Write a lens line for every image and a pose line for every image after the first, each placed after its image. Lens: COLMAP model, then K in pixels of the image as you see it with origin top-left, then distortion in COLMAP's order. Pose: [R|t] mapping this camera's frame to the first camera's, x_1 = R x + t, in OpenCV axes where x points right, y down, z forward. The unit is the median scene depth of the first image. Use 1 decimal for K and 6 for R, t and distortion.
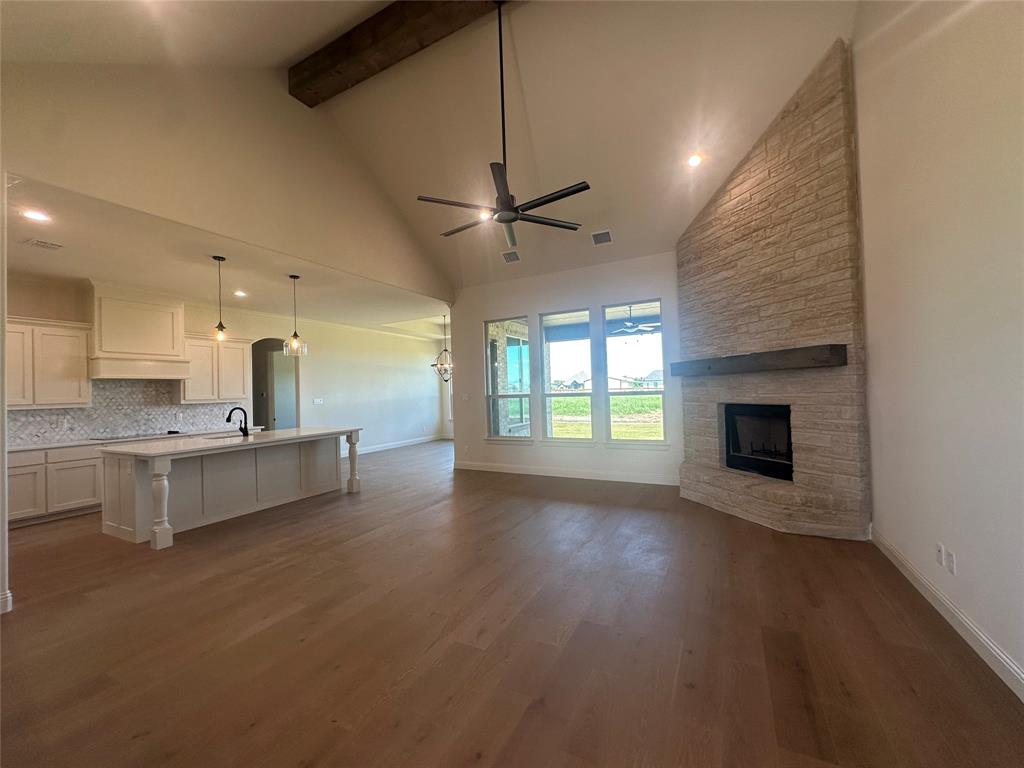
lens RADIAL K [[409.0, 0, 510.8], [0, 409.0, 384.0], [0, 0, 1]] dist [-0.001515, 0.000112]
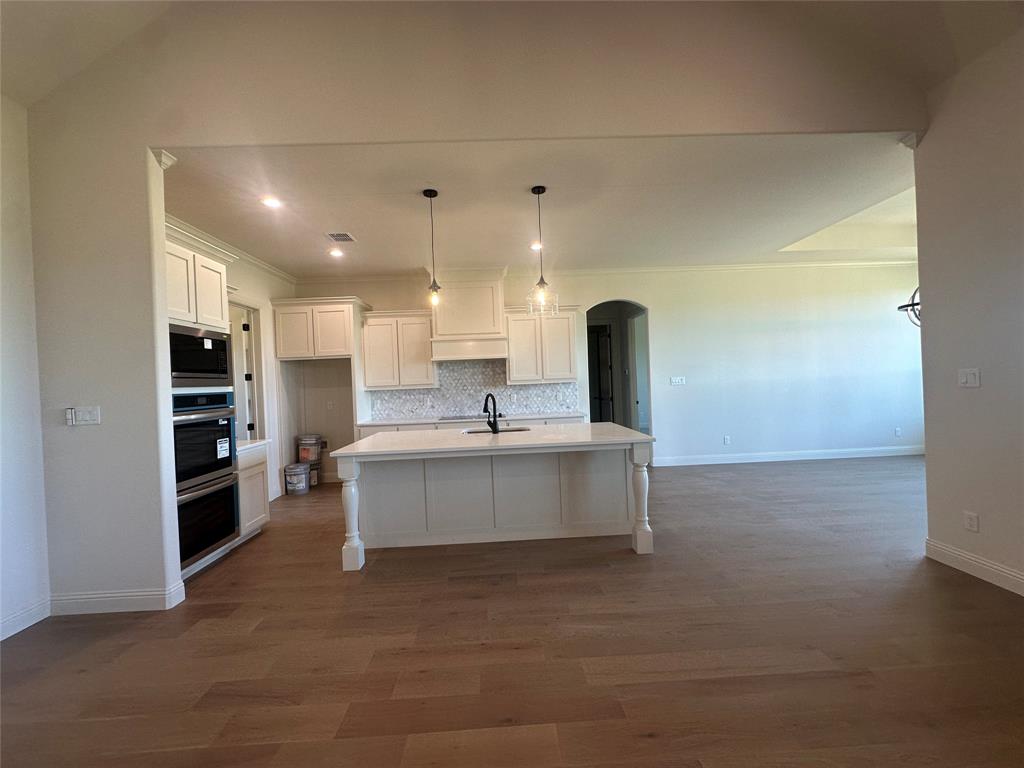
lens RADIAL K [[409.0, 0, 510.7], [0, 409.0, 381.6], [0, 0, 1]] dist [-0.001515, 0.000112]
pose [[0.495184, 0.011295, -0.868715, 0.002302], [0.041831, 0.998446, 0.036826, 0.009948], [0.867780, -0.054575, 0.493942, 0.712552]]
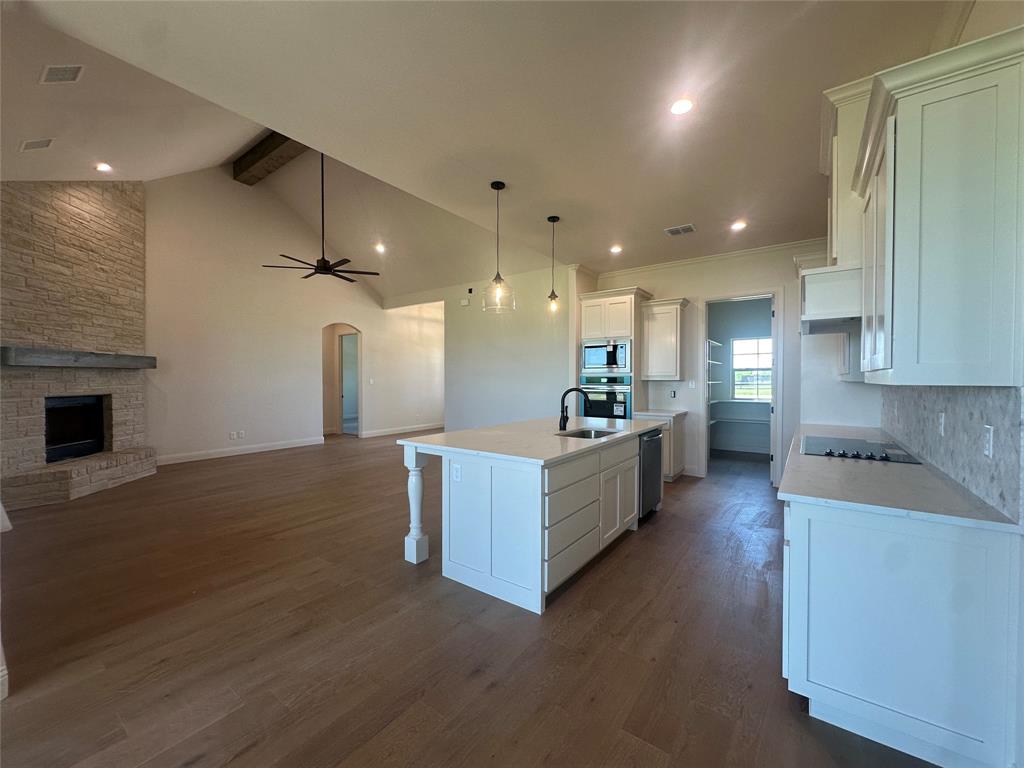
lens RADIAL K [[409.0, 0, 512.0], [0, 409.0, 383.9], [0, 0, 1]] dist [-0.001515, 0.000112]
pose [[-0.989821, 0.029734, 0.139175, -0.710540], [0.028783, 0.999547, -0.008841, 0.057113], [-0.139374, -0.004746, -0.990228, 1.831751]]
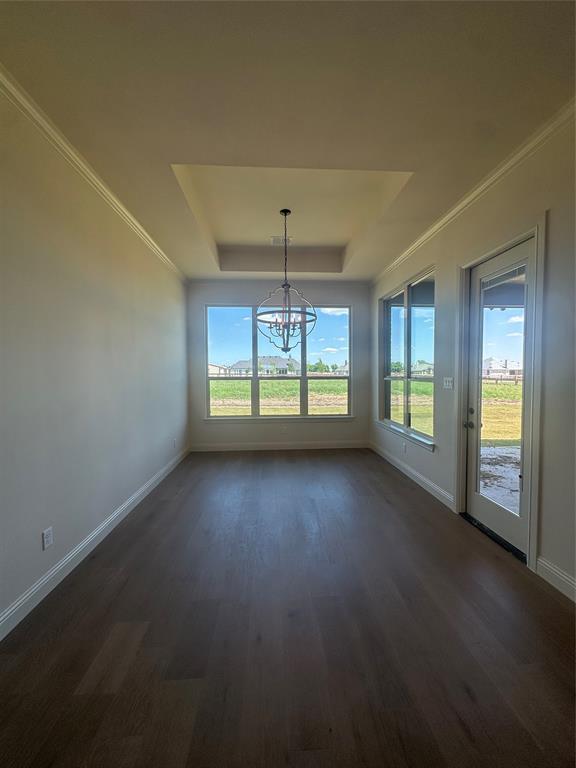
lens RADIAL K [[306.7, 0, 287.8], [0, 306.7, 382.6], [0, 0, 1]] dist [-0.001515, 0.000112]
pose [[0.850713, 0.010588, 0.525524, -0.714707], [-0.031806, 0.999002, 0.031359, 0.041091], [-0.524668, -0.043392, 0.850200, 1.428487]]
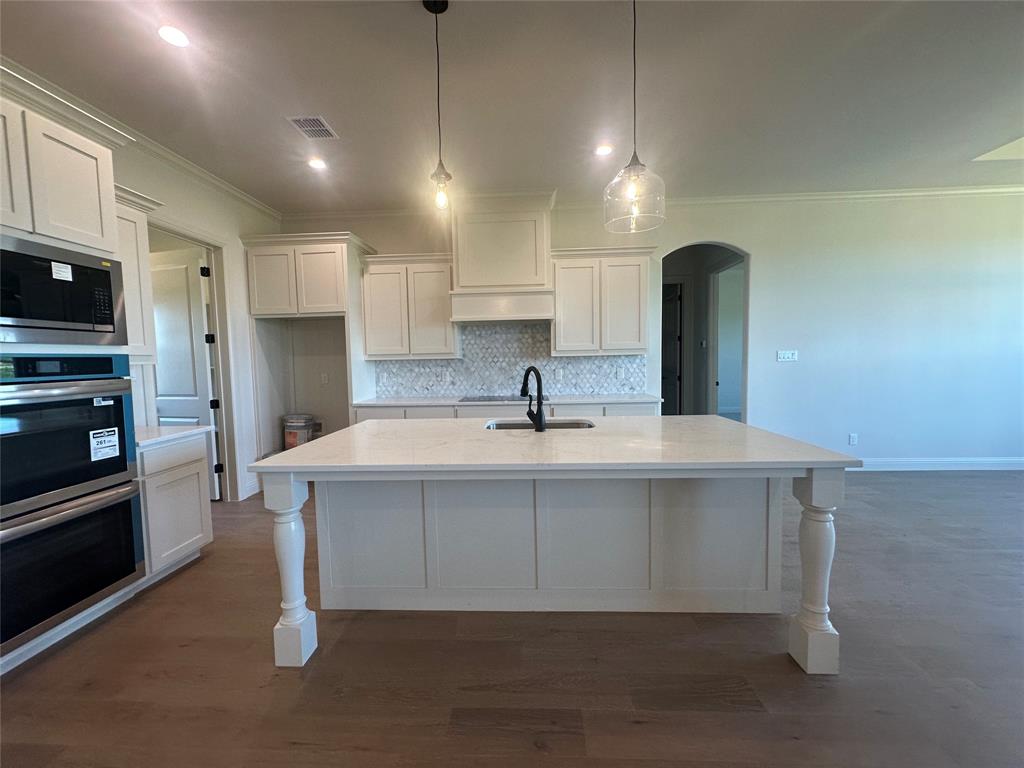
lens RADIAL K [[409.0, 0, 512.7], [0, 409.0, 383.8], [0, 0, 1]] dist [-0.001515, 0.000112]
pose [[0.427177, 0.079666, -0.900652, -0.274434], [0.024052, 0.994757, 0.099398, 0.031859], [0.903848, -0.064123, 0.423021, 0.838574]]
